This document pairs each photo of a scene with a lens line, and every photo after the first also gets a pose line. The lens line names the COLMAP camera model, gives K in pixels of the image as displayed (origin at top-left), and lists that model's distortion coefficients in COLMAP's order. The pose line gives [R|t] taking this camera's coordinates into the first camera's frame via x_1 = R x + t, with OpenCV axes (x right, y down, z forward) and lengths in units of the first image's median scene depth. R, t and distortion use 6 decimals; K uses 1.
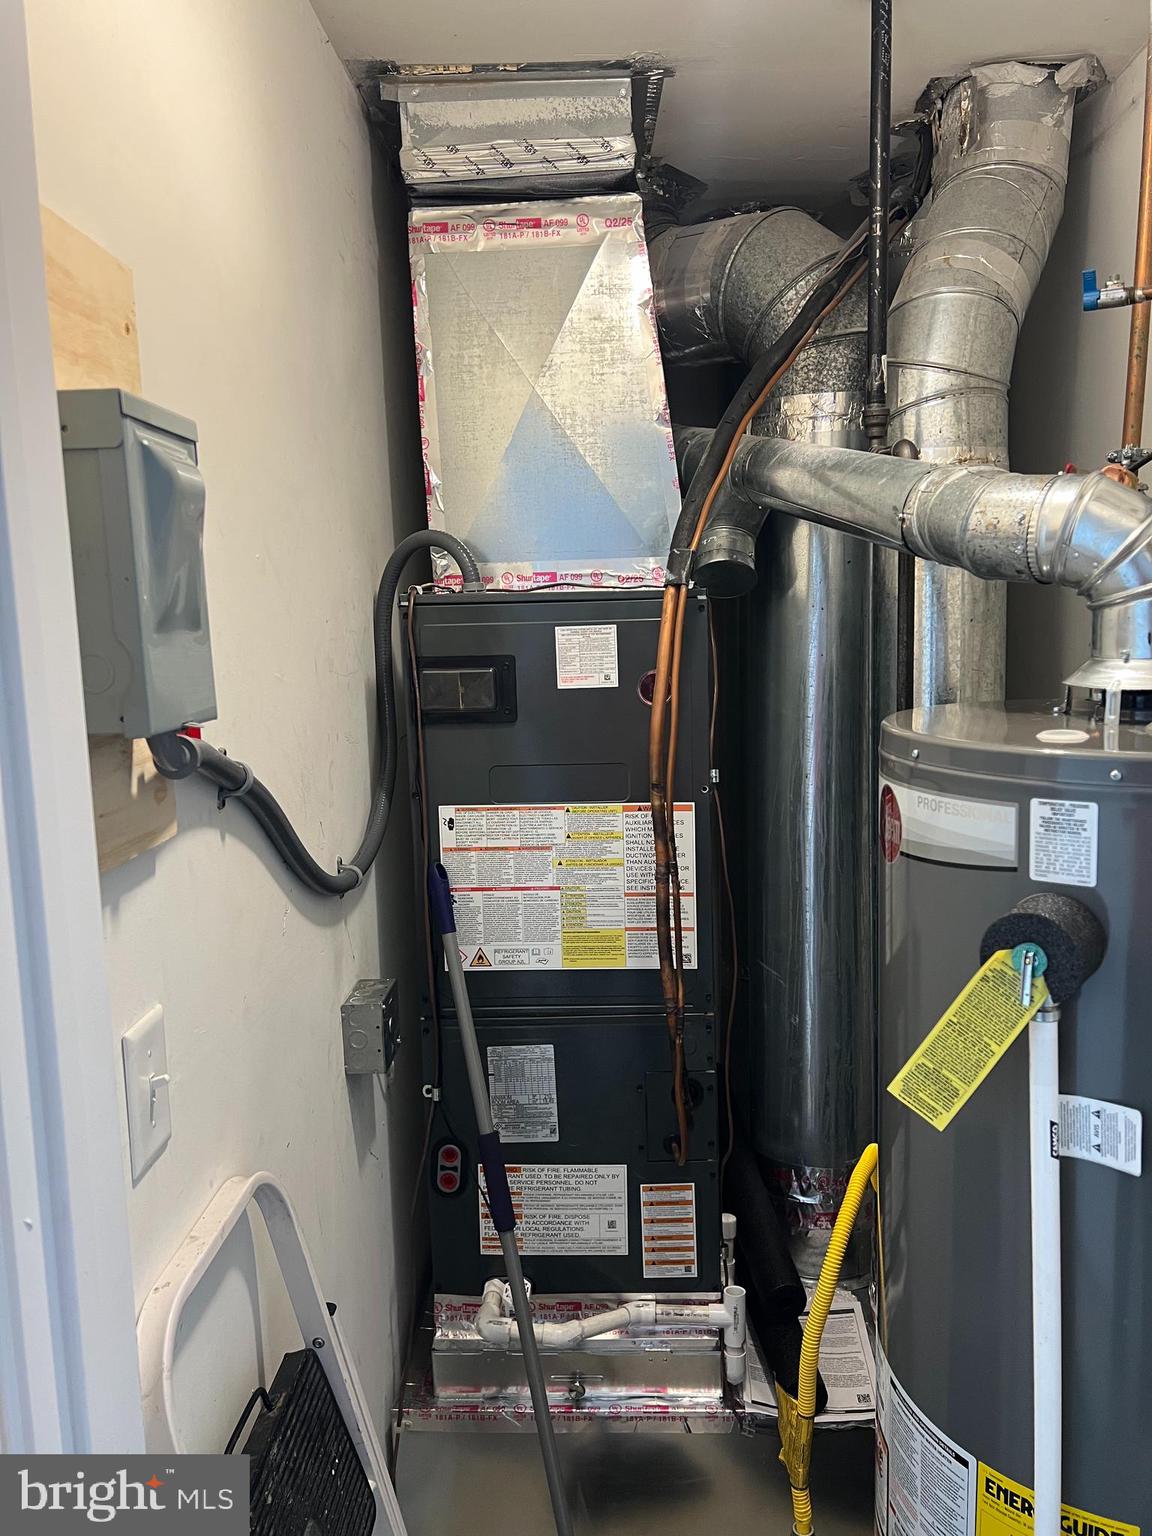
lens RADIAL K [[1141.3, 0, 567.6], [0, 1141.3, 745.3], [0, 0, 1]] dist [0.041820, -0.049747]
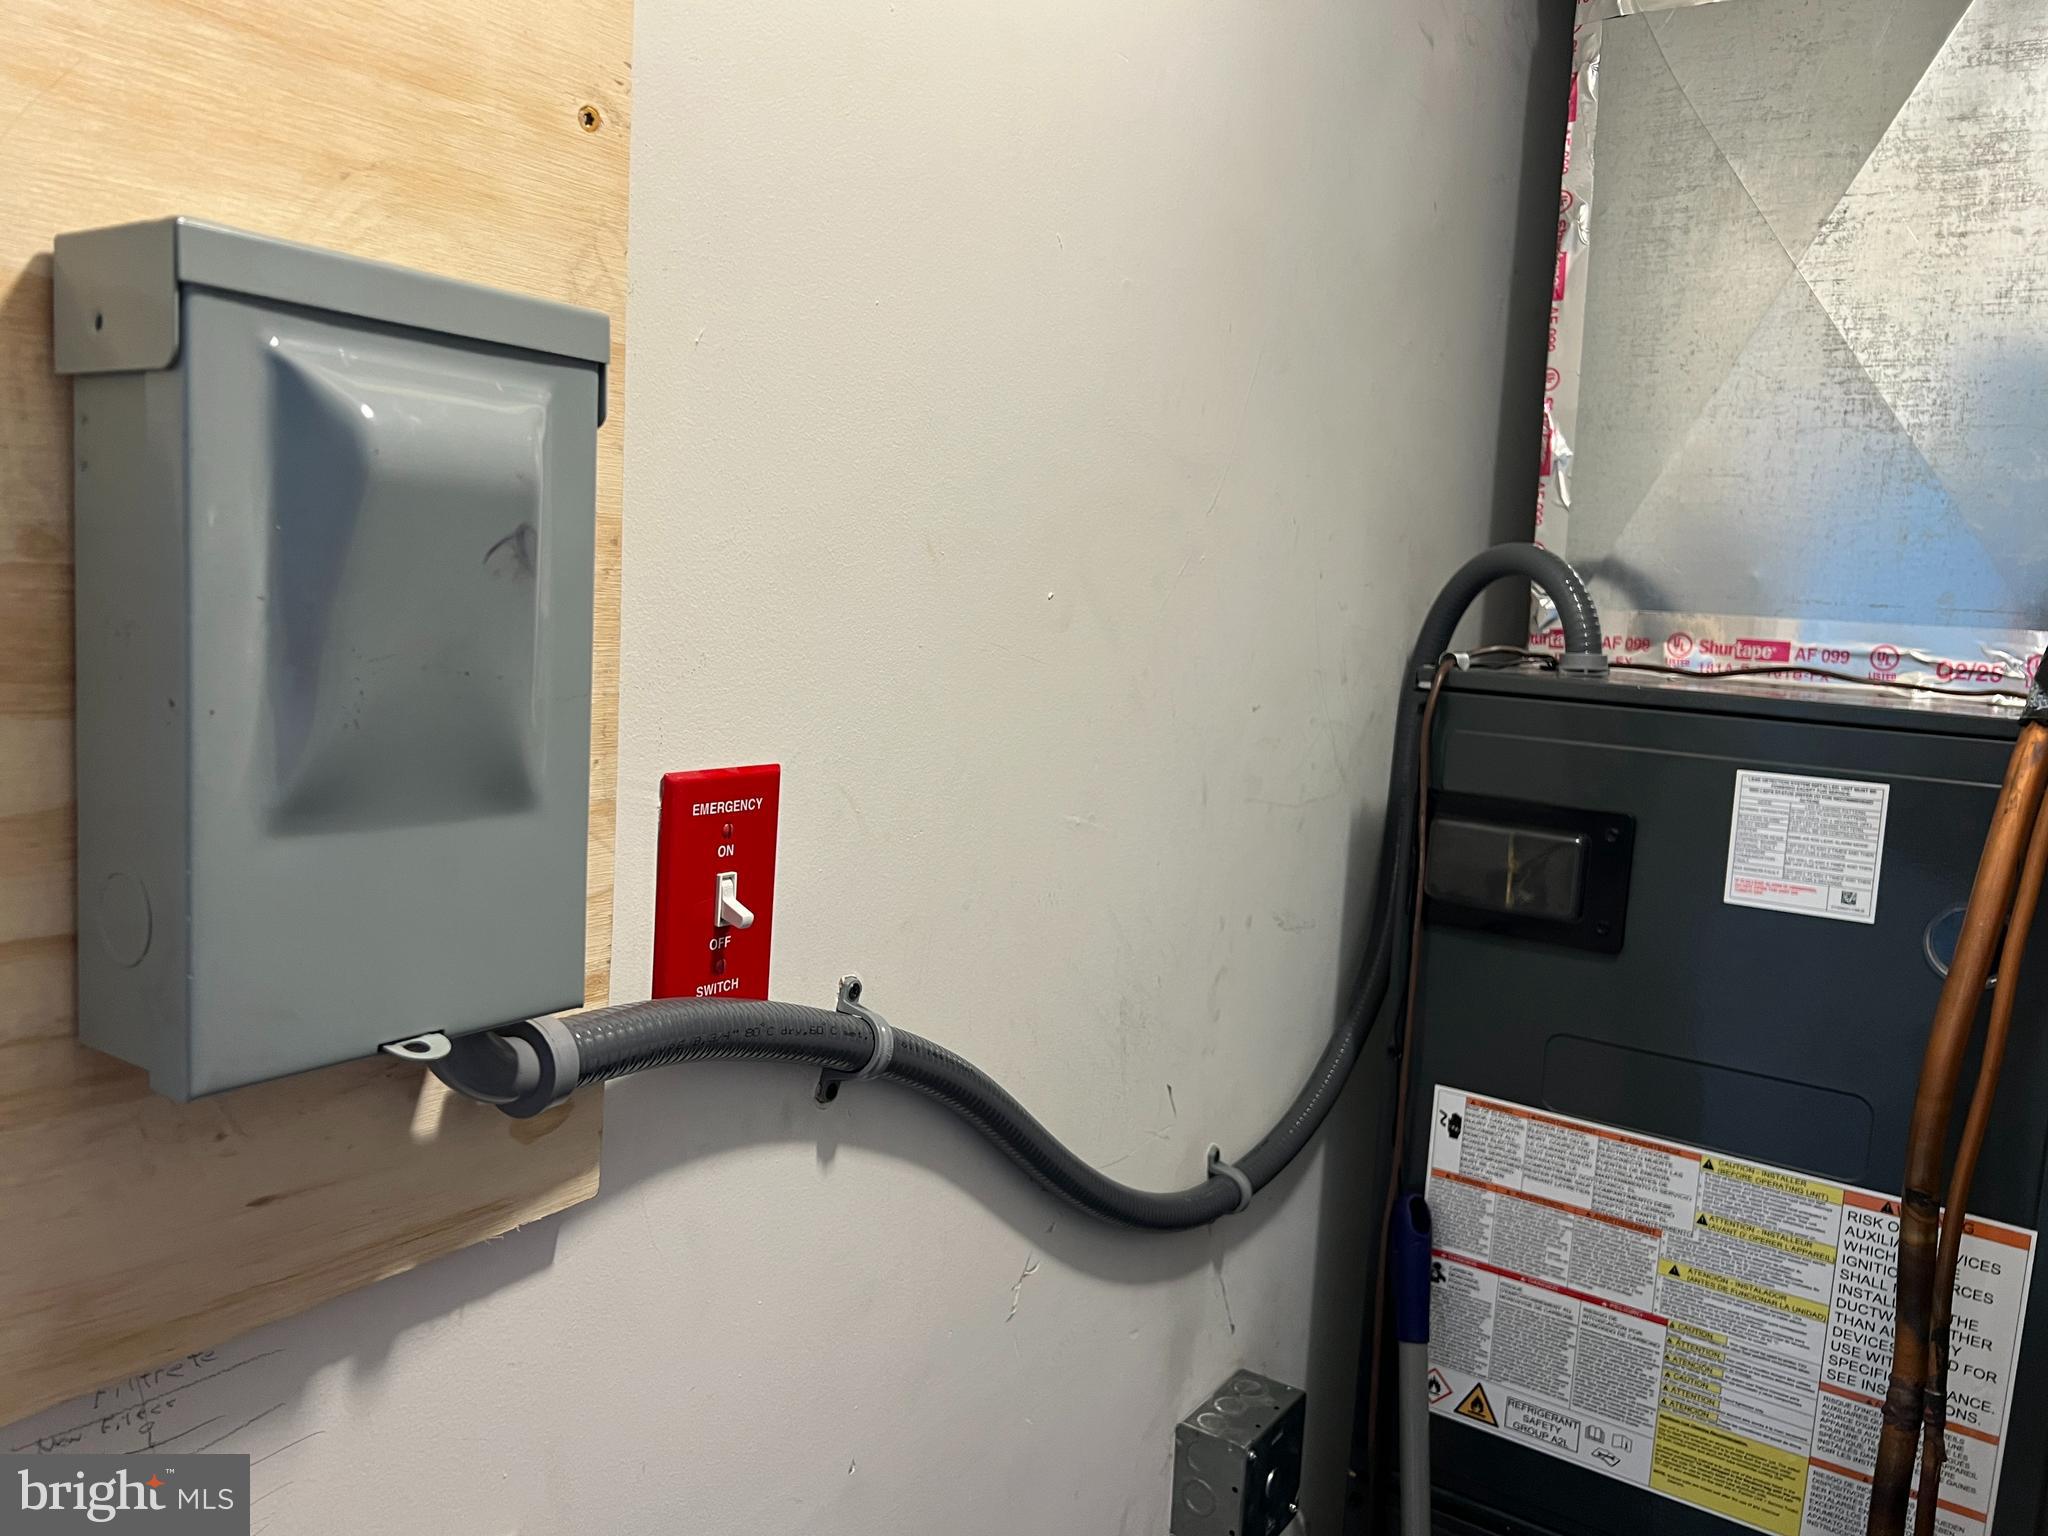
lens RADIAL K [[1521.7, 0, 1010.0], [0, 1521.7, 756.1], [0, 0, 1]] dist [0.041820, -0.049747]
pose [[0.846752, 0.134385, -0.514735, 0.057634], [-0.143857, 0.989362, 0.021651, -0.079376], [0.512169, 0.055715, 0.857076, 0.308720]]
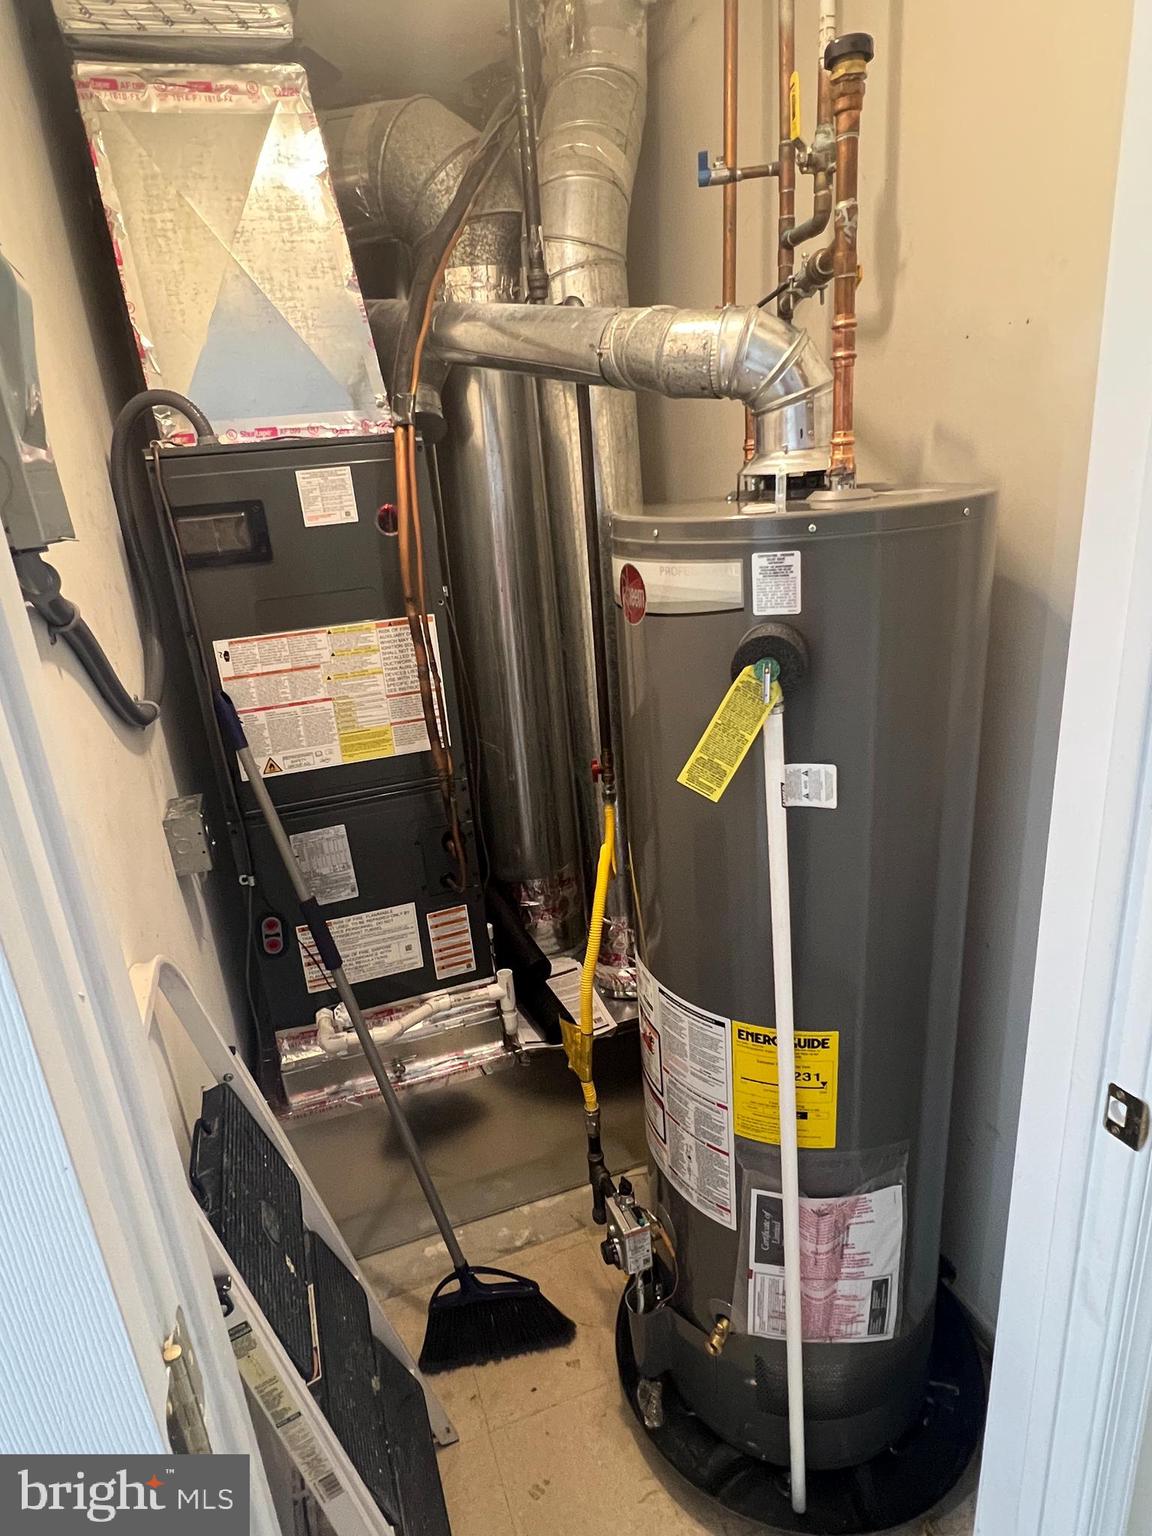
lens RADIAL K [[887.6, 0, 566.8], [0, 887.6, 755.7], [0, 0, 1]] dist [-0.012209, 0.003811]
pose [[0.933852, -0.159202, 0.320273, -0.083974], [0.099472, 0.975749, 0.194986, 0.026423], [-0.343548, -0.150229, 0.927041, 0.038978]]
